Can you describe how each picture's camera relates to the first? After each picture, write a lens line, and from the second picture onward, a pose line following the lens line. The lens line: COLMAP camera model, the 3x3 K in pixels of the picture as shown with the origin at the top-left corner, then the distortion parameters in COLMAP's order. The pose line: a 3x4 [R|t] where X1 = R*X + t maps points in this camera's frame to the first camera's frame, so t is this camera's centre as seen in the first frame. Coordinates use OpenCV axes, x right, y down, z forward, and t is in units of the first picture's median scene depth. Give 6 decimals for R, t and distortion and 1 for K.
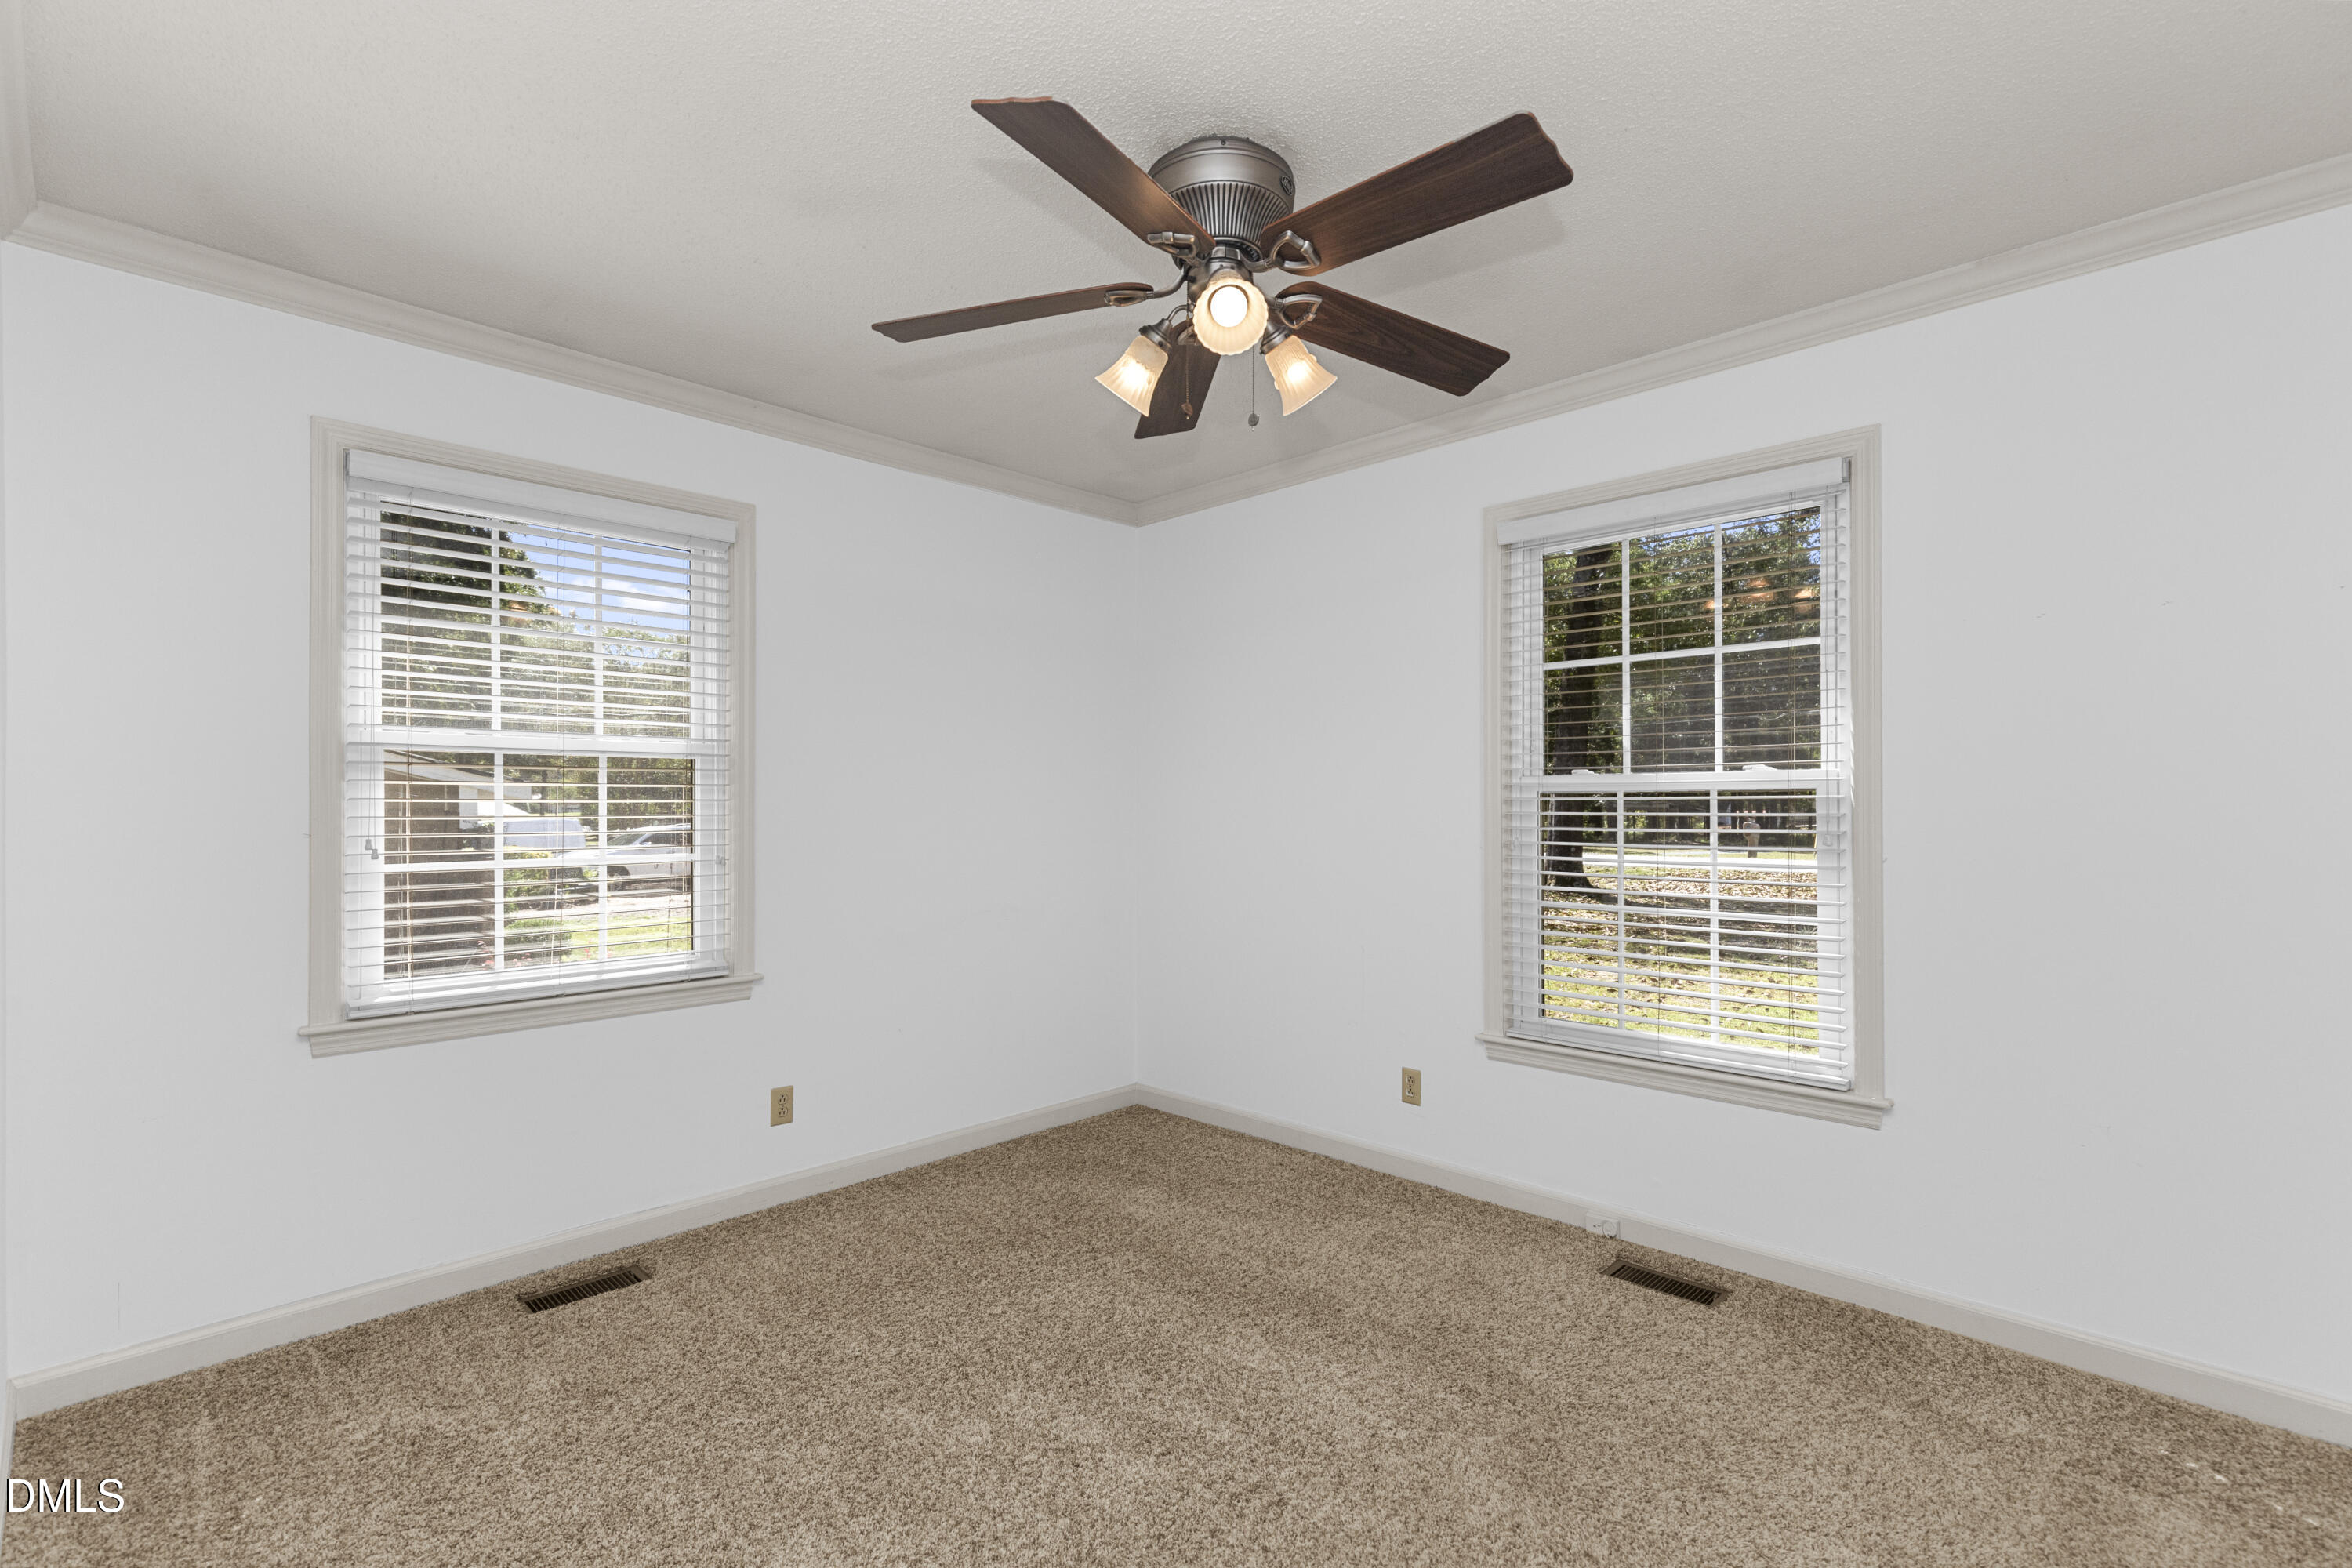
lens RADIAL K [[1098.6, 0, 1194.7], [0, 1098.6, 793.5], [0, 0, 1]] dist [0.011808, -0.001895]
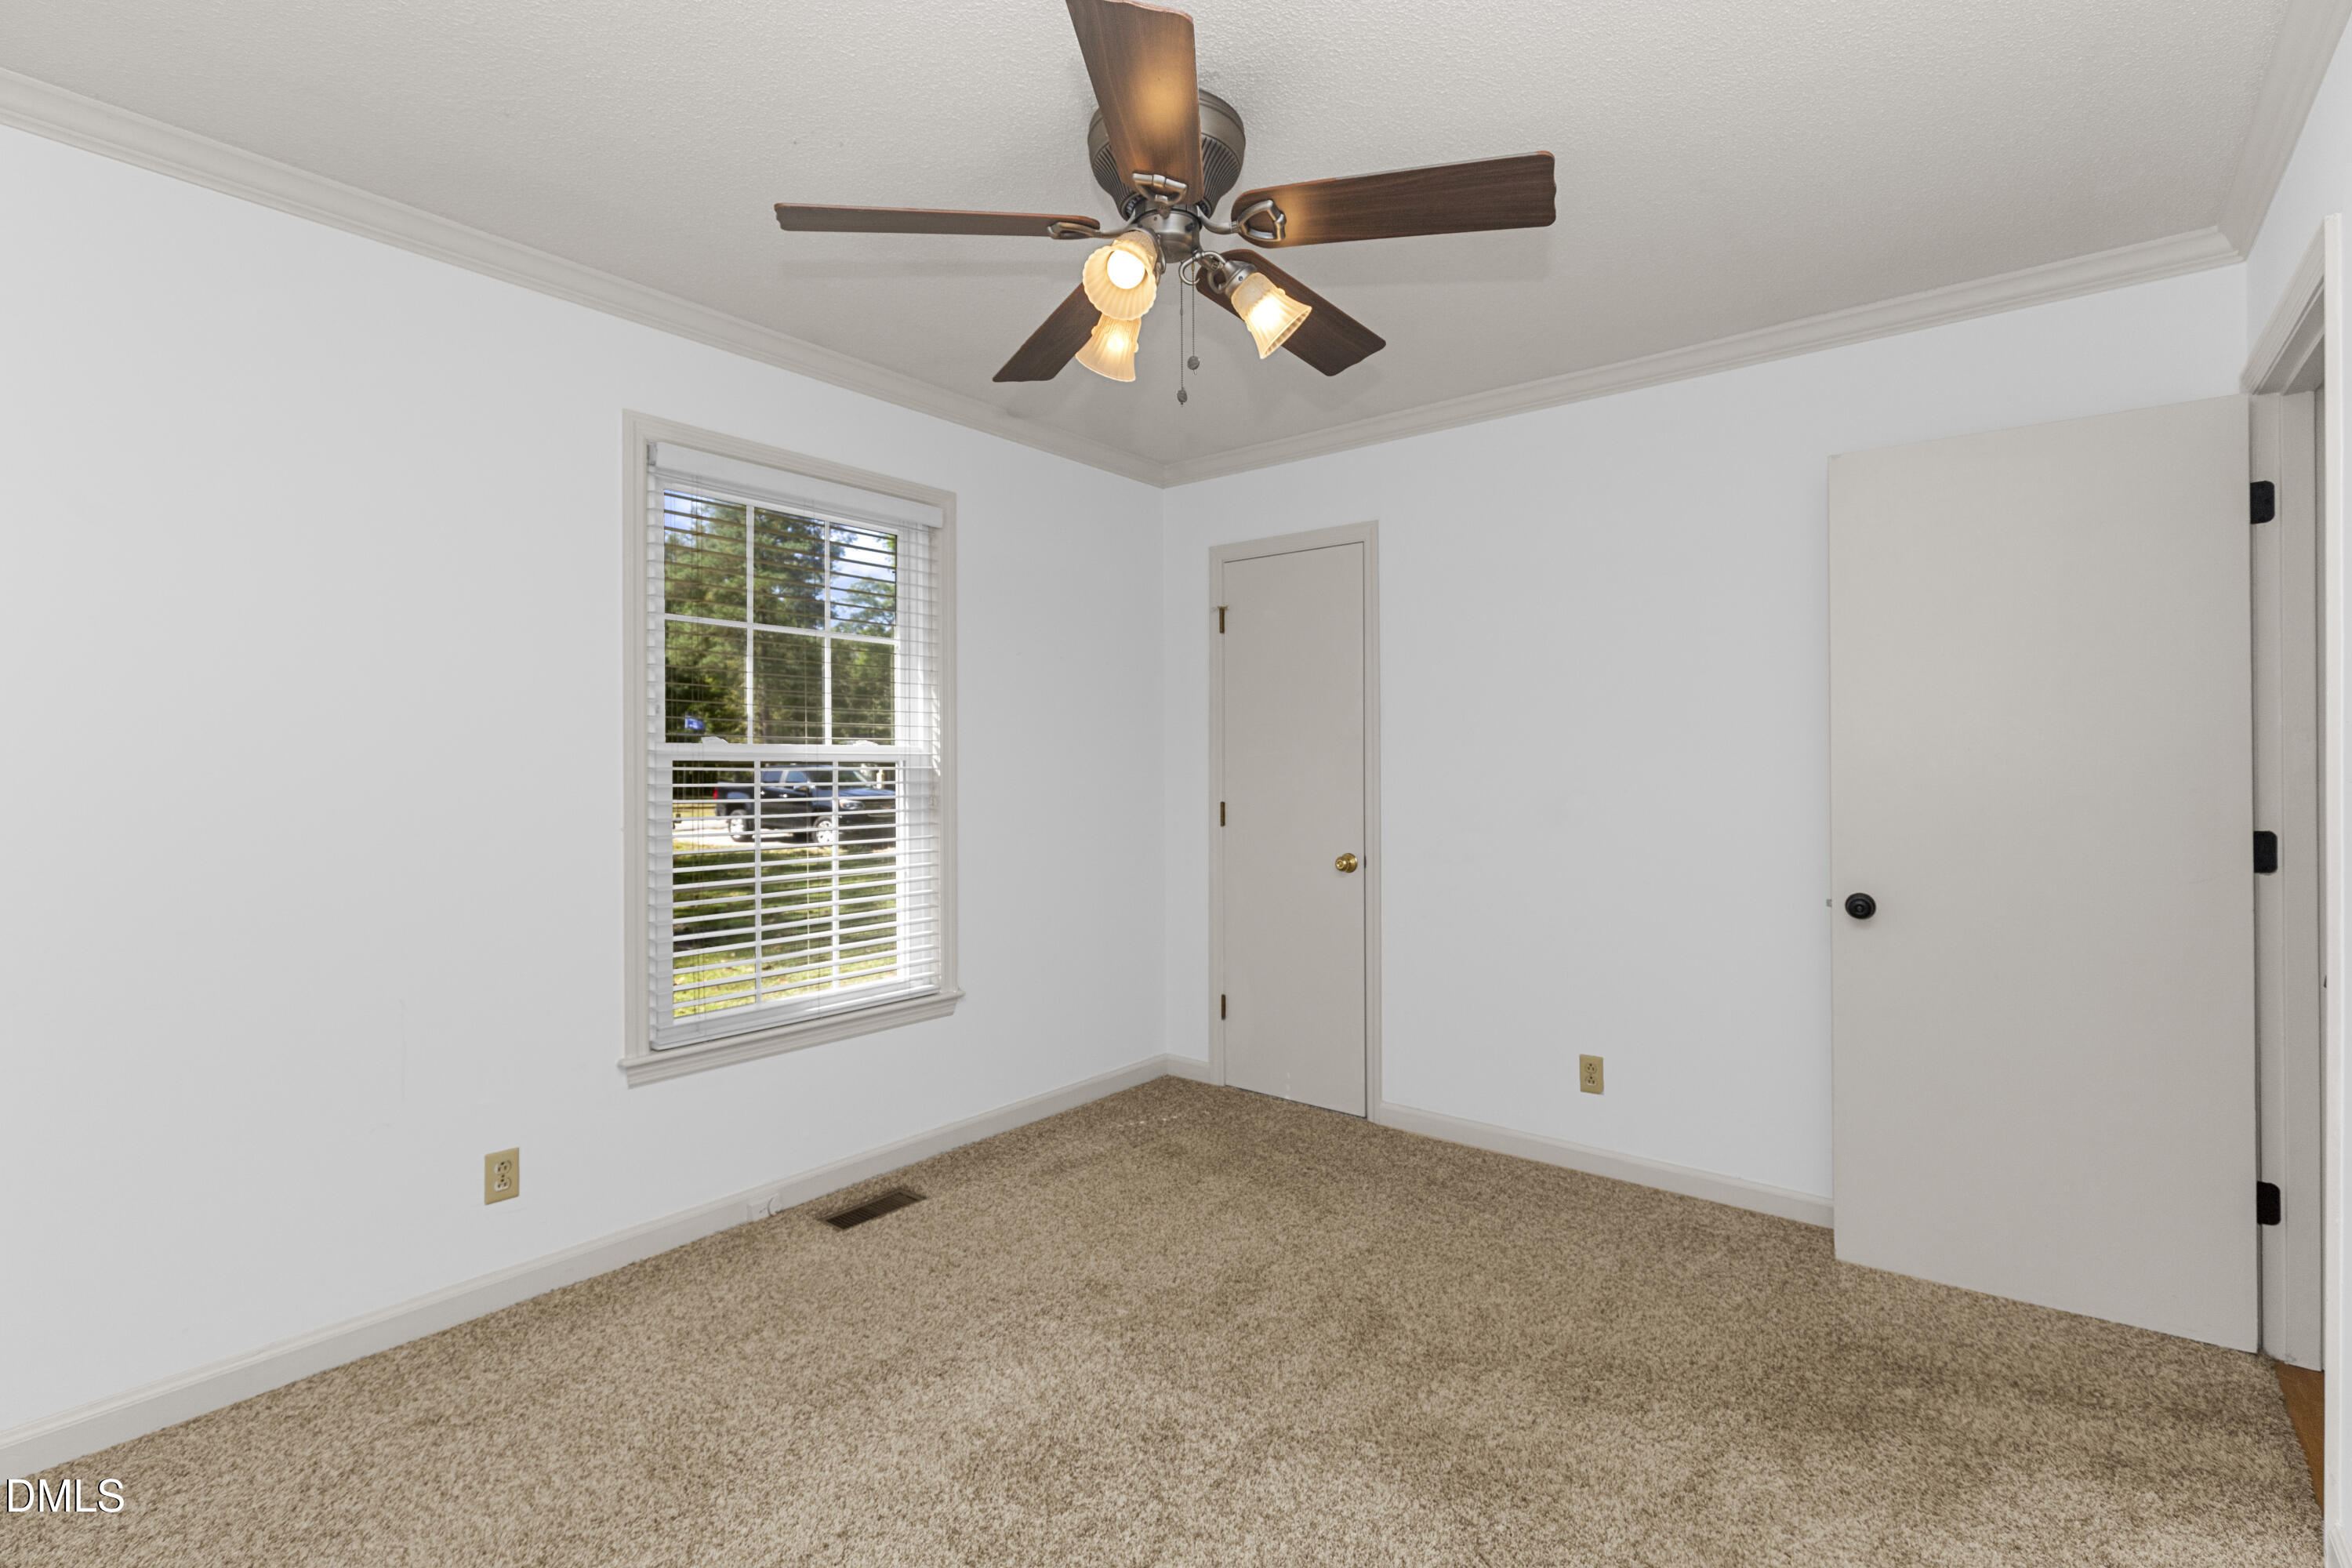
lens RADIAL K [[1098.6, 0, 1169.1], [0, 1098.6, 772.8], [0, 0, 1]] dist [0.011808, -0.001895]
pose [[-0.108696, 0.002815, 0.994071, -0.660050], [-0.004747, 0.999983, -0.003351, 0.010045], [-0.994064, -0.005083, -0.108680, 0.777962]]
